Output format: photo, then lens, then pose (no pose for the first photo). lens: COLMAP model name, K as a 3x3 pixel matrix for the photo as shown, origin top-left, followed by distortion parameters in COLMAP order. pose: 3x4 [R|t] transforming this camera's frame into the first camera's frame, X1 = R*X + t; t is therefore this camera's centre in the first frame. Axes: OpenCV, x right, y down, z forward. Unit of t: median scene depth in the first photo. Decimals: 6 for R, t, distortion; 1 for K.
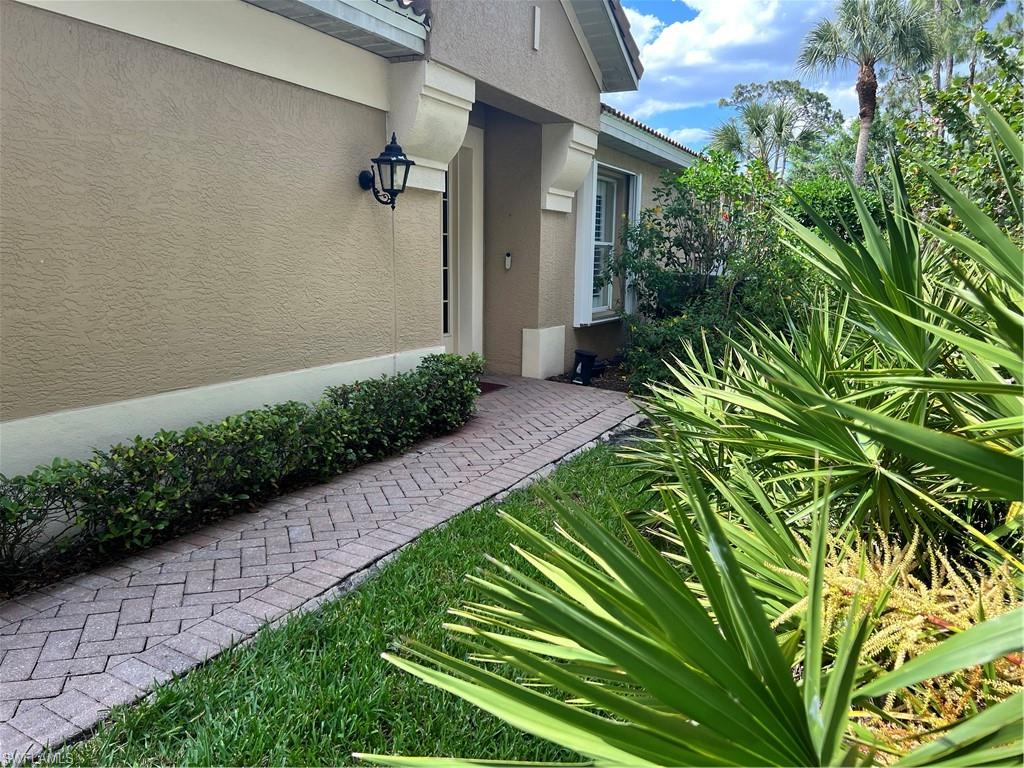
lens RADIAL K [[768.5, 0, 513.4], [0, 768.5, 385.1], [0, 0, 1]] dist [0.042087, -0.038186]
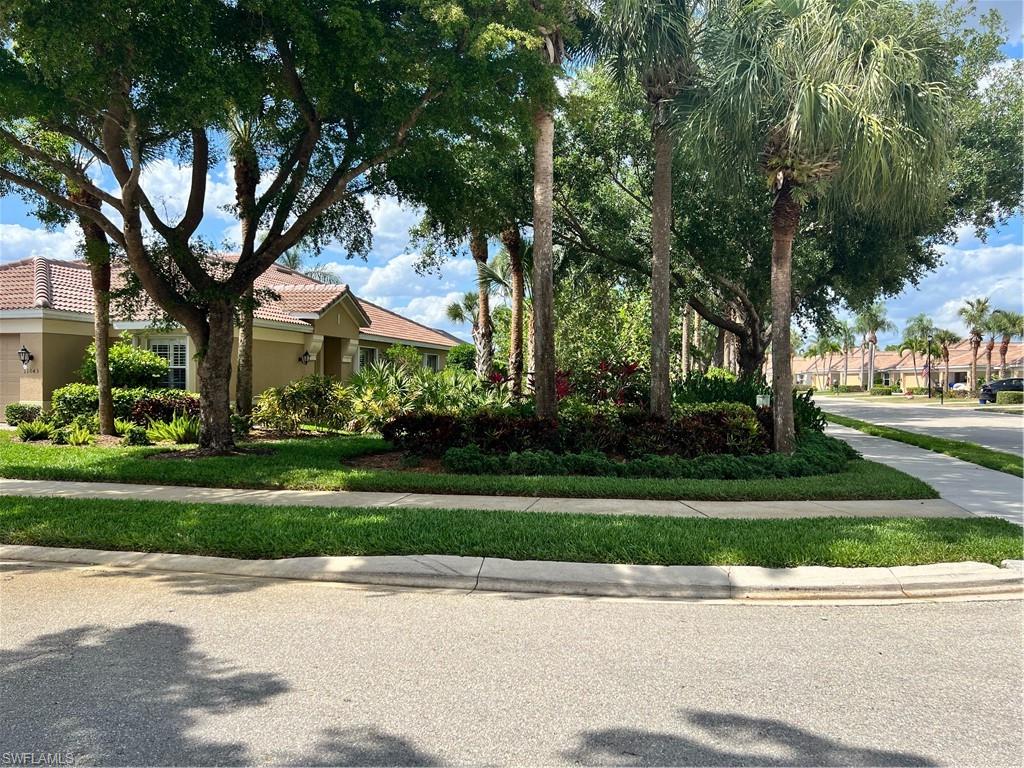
lens RADIAL K [[768.5, 0, 510.1], [0, 768.5, 390.2], [0, 0, 1]] dist [0.042087, -0.038186]
pose [[0.973855, -0.007945, 0.227031, -0.012153], [0.041329, 0.988906, -0.142676, 0.413483], [-0.223378, 0.148329, 0.963380, -2.439915]]
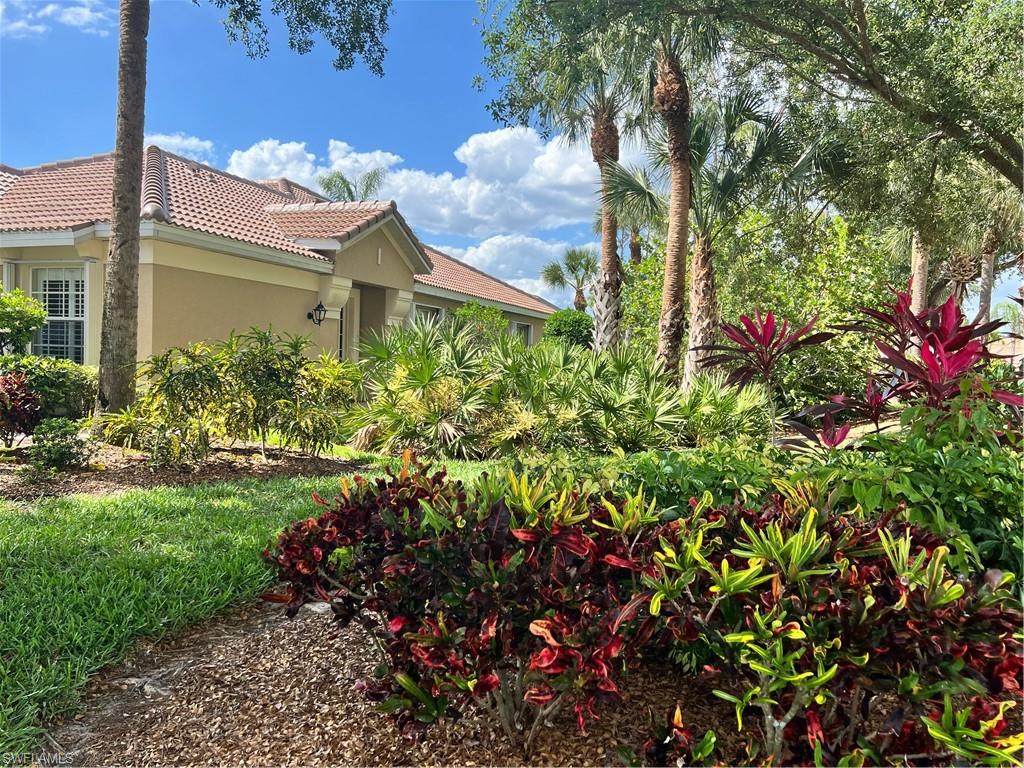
lens RADIAL K [[768.5, 0, 510.4], [0, 768.5, 382.4], [0, 0, 1]] dist [0.042087, -0.038186]
pose [[0.993552, 0.018850, 0.111803, 0.149918], [-0.003811, 0.991078, -0.133230, 0.231405], [-0.113317, 0.131944, 0.984759, -1.214473]]
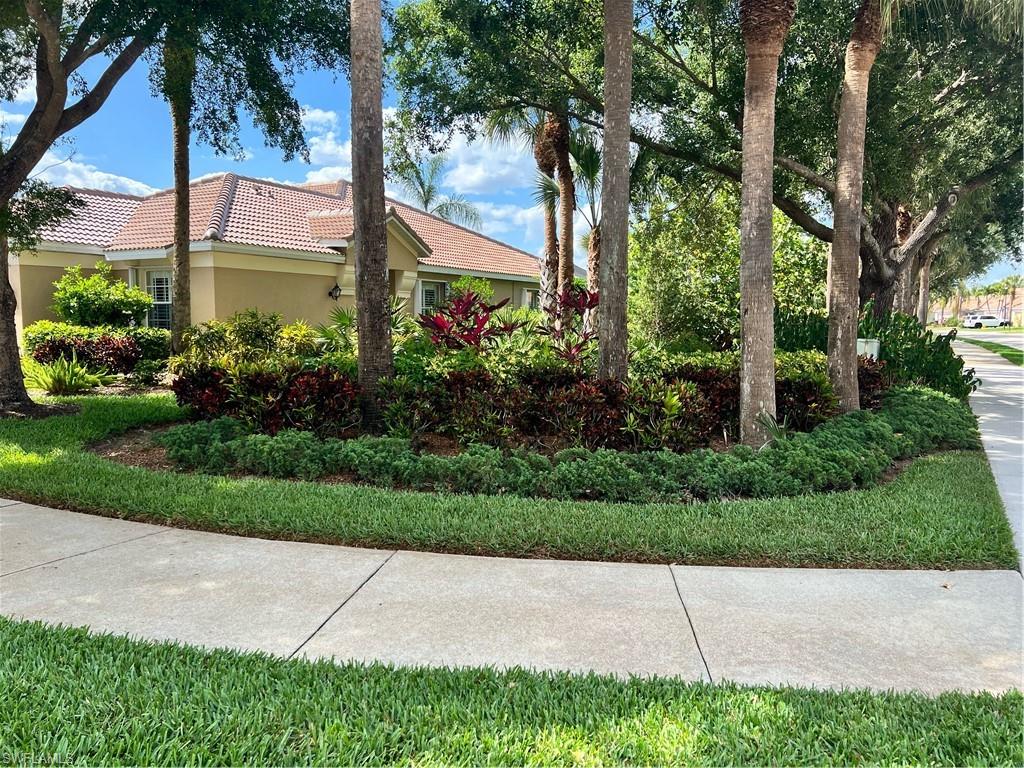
lens RADIAL K [[768.5, 0, 514.6], [0, 768.5, 384.6], [0, 0, 1]] dist [0.042087, -0.038186]
pose [[0.999239, -0.001728, -0.038967, 0.615348], [-0.001259, 0.997070, -0.076481, 0.340395], [0.038985, 0.076472, 0.996309, -1.949637]]
